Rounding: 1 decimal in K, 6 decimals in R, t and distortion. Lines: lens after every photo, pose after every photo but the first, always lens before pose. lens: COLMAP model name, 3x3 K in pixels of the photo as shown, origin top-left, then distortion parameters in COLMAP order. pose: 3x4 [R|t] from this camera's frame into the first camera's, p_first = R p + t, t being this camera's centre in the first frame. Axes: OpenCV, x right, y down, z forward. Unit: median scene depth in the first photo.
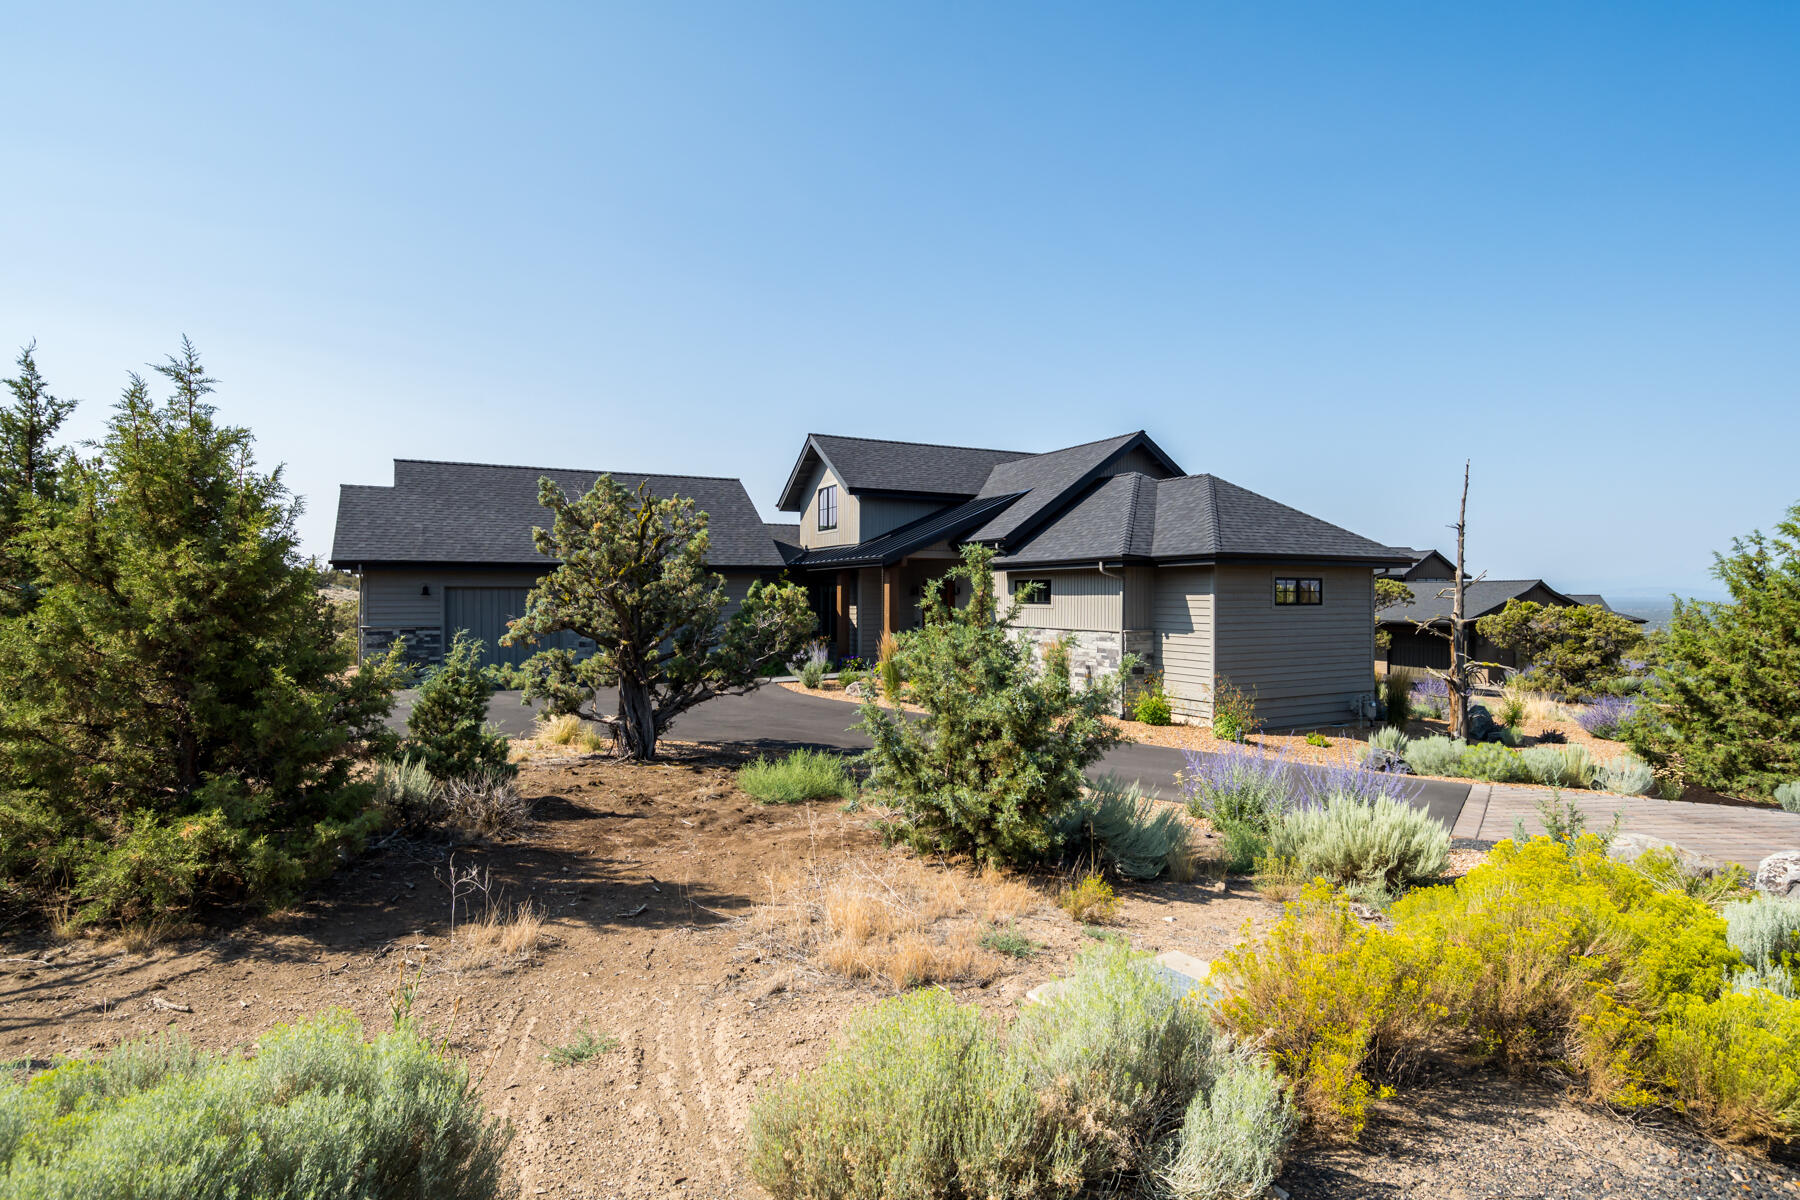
lens RADIAL K [[912.5, 0, 900.0], [0, 912.5, 600.0], [0, 0, 1]] dist [-0.020880, 0.008597]
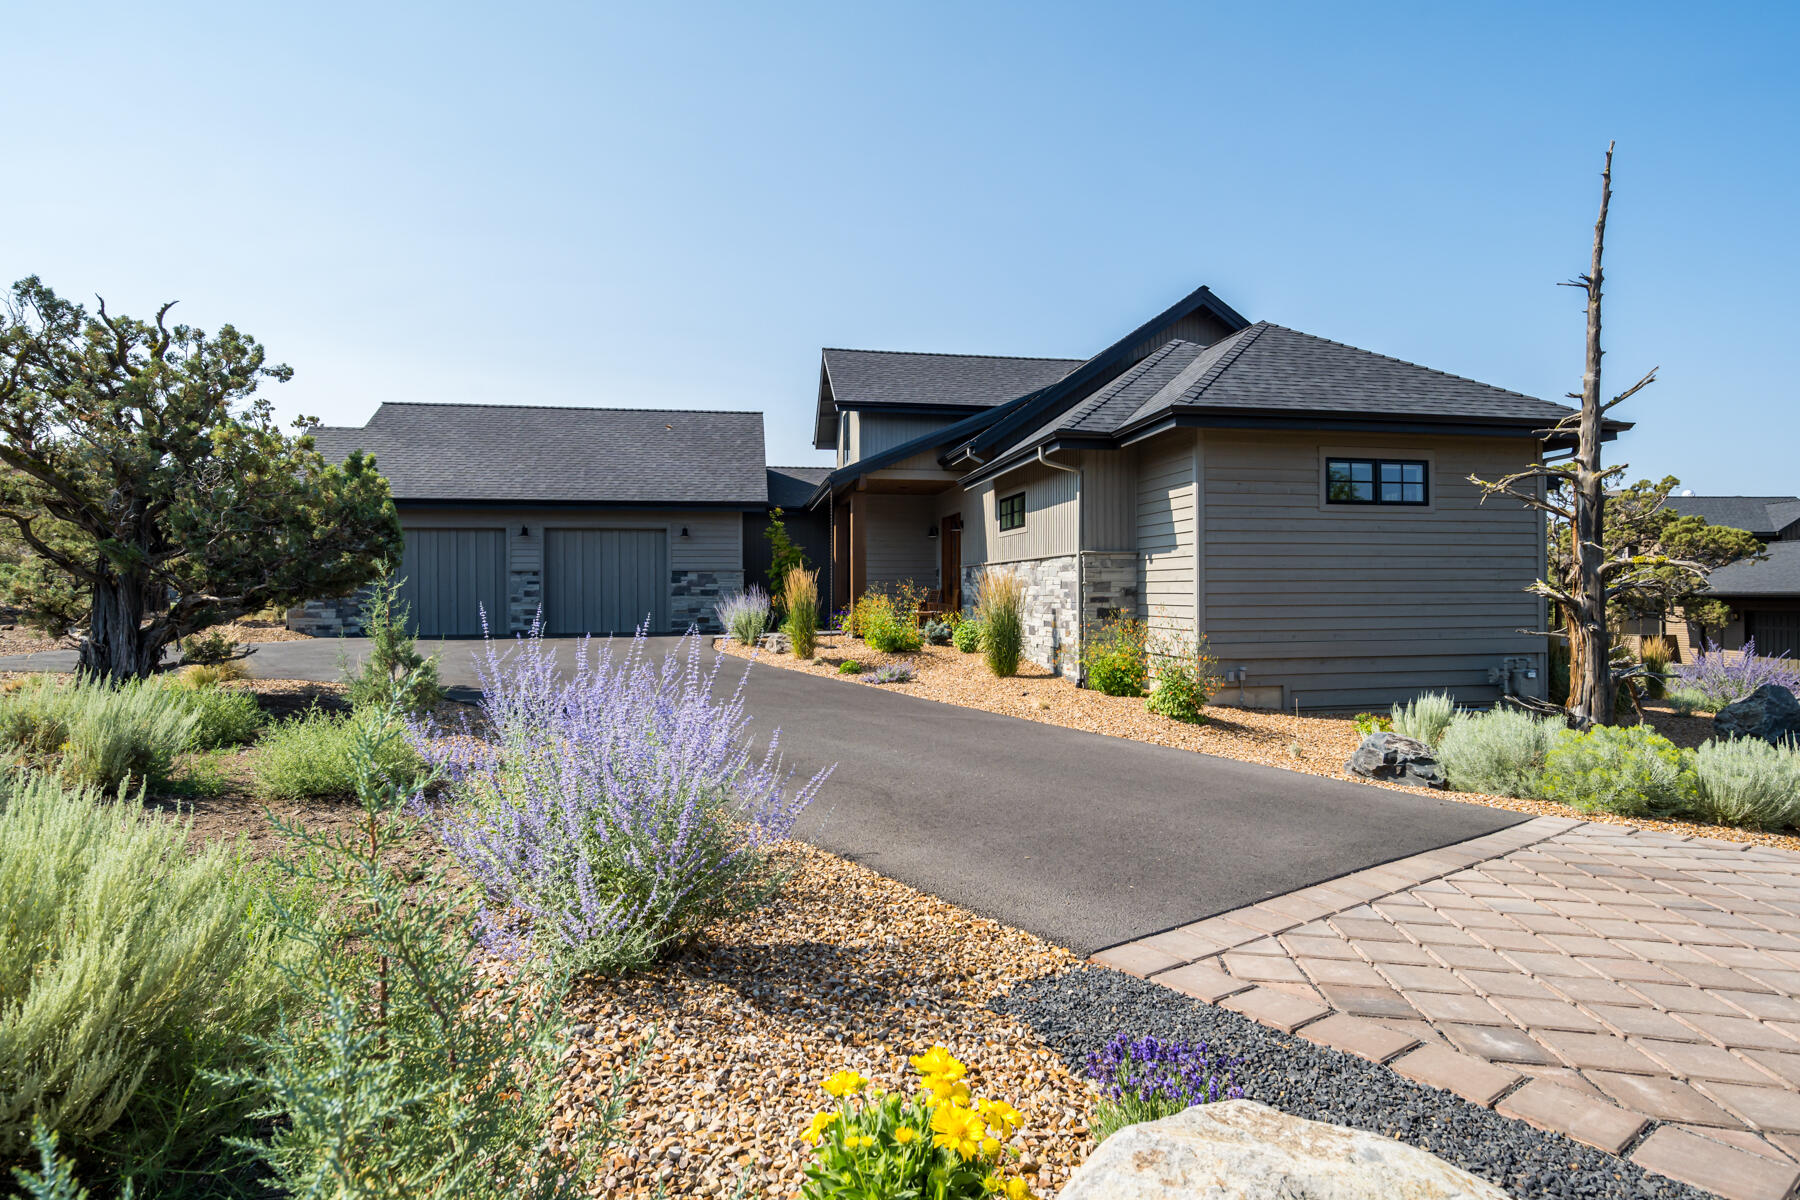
lens RADIAL K [[912.5, 0, 900.0], [0, 912.5, 600.0], [0, 0, 1]] dist [-0.020880, 0.008597]
pose [[0.954609, -0.001775, -0.297855, 0.309319], [0.002973, 0.999989, 0.003568, 0.064355], [0.297846, -0.004291, 0.954604, 0.326031]]
